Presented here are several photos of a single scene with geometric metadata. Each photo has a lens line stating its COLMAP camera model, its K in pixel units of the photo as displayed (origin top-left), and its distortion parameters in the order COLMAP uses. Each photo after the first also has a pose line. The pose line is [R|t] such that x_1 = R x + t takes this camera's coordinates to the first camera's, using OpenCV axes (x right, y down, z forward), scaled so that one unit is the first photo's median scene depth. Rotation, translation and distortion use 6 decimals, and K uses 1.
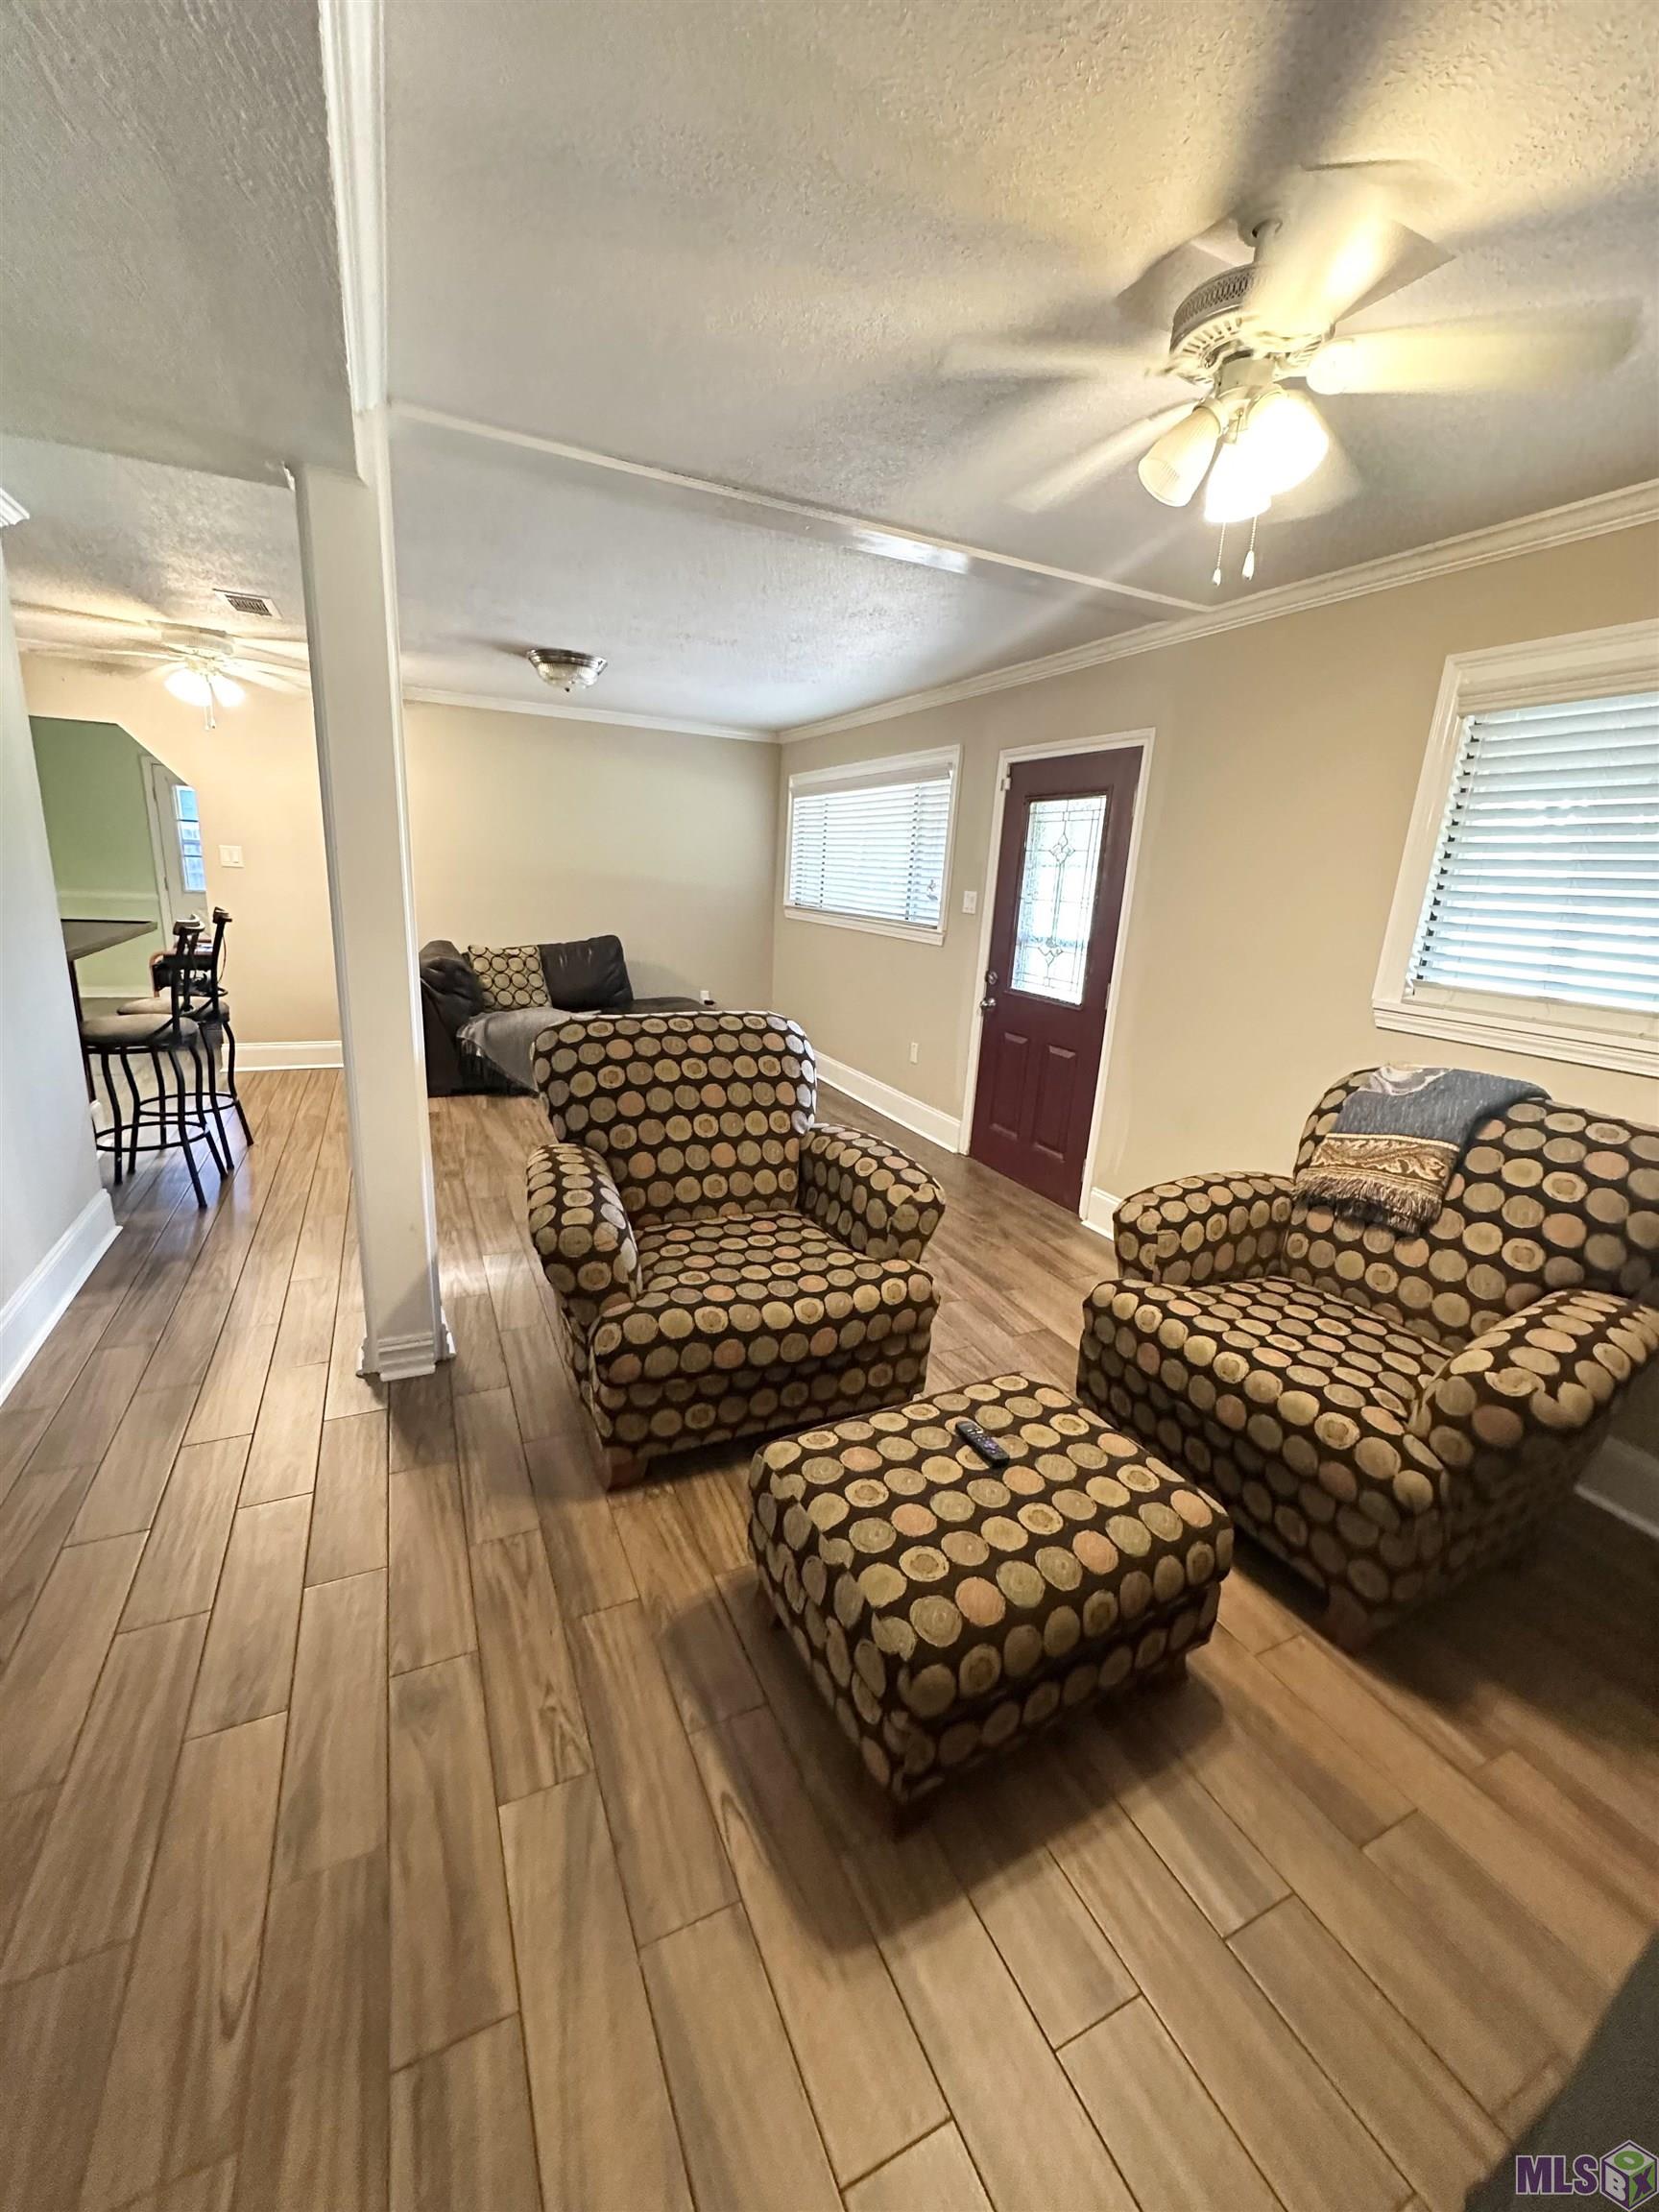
lens RADIAL K [[882.5, 0, 827.8], [0, 882.5, 1107.9], [0, 0, 1]] dist [-0.001704, 0.000357]
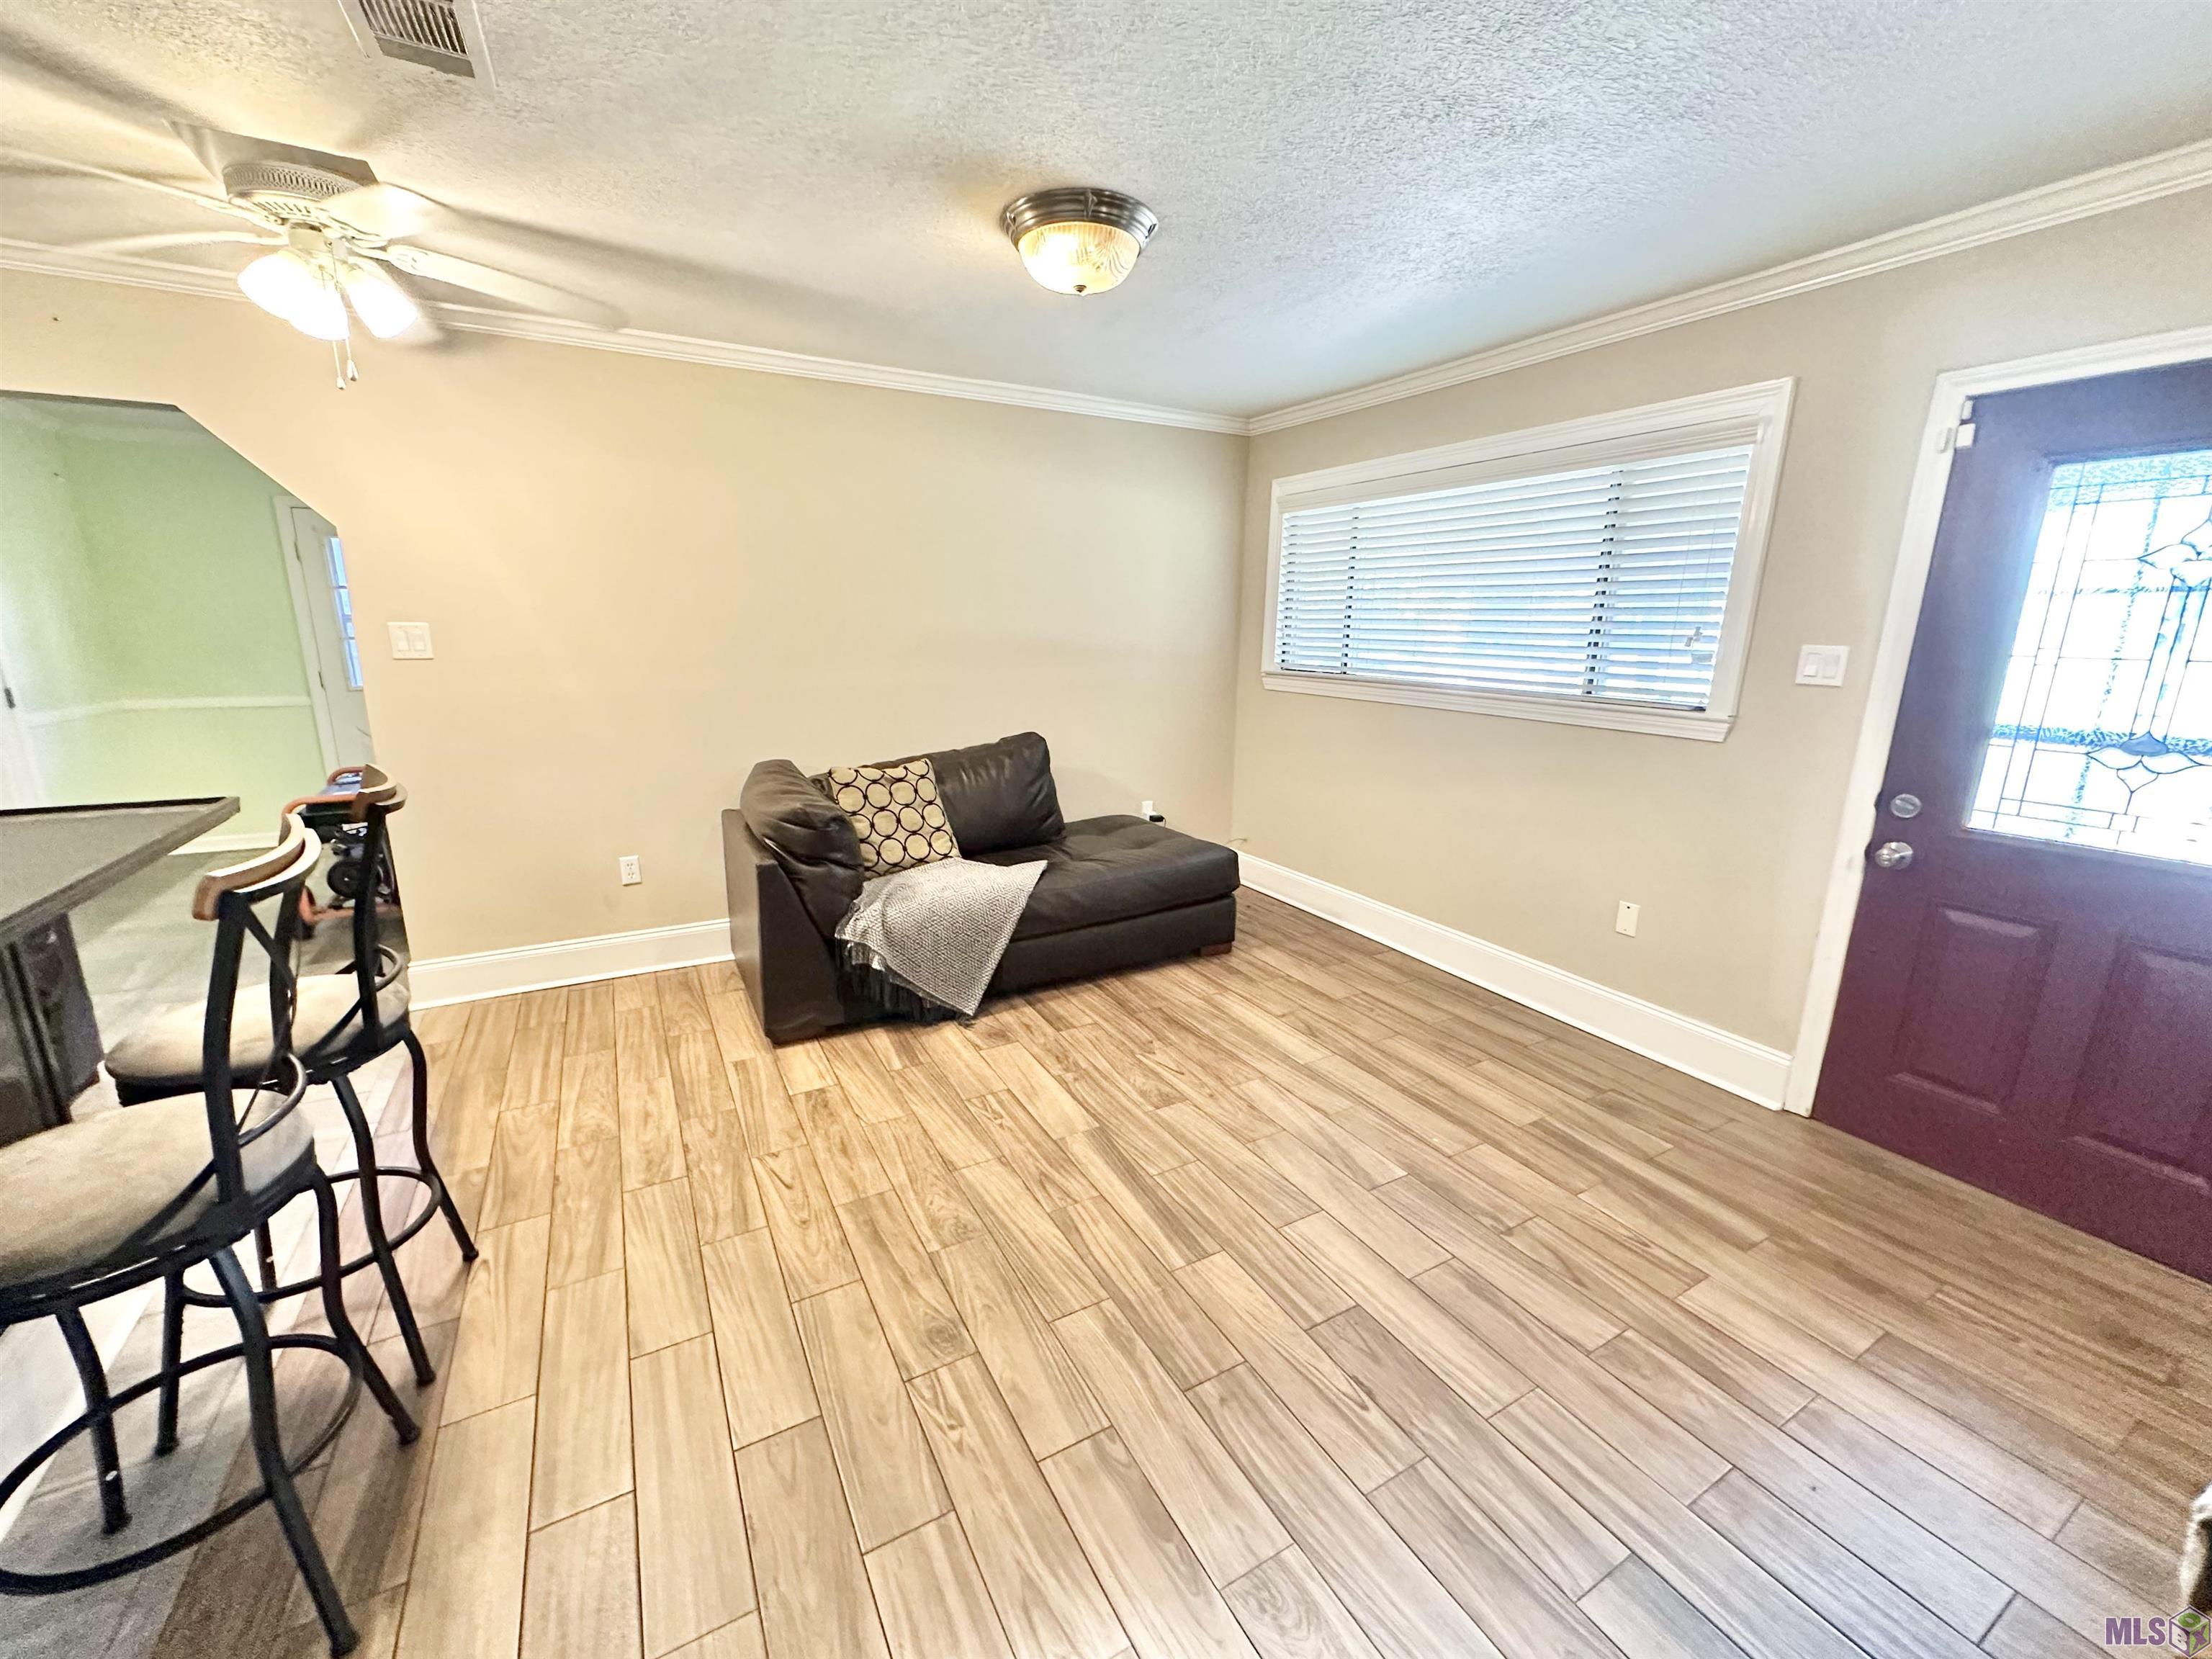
lens RADIAL K [[882.5, 0, 1106.2], [0, 882.5, 825.8], [0, 0, 1]] dist [-0.001704, 0.000357]
pose [[0.996772, -0.058280, 0.055217, -0.266513], [0.059783, 0.997873, -0.025975, -0.123844], [-0.053586, 0.029192, 0.998136, 0.408992]]
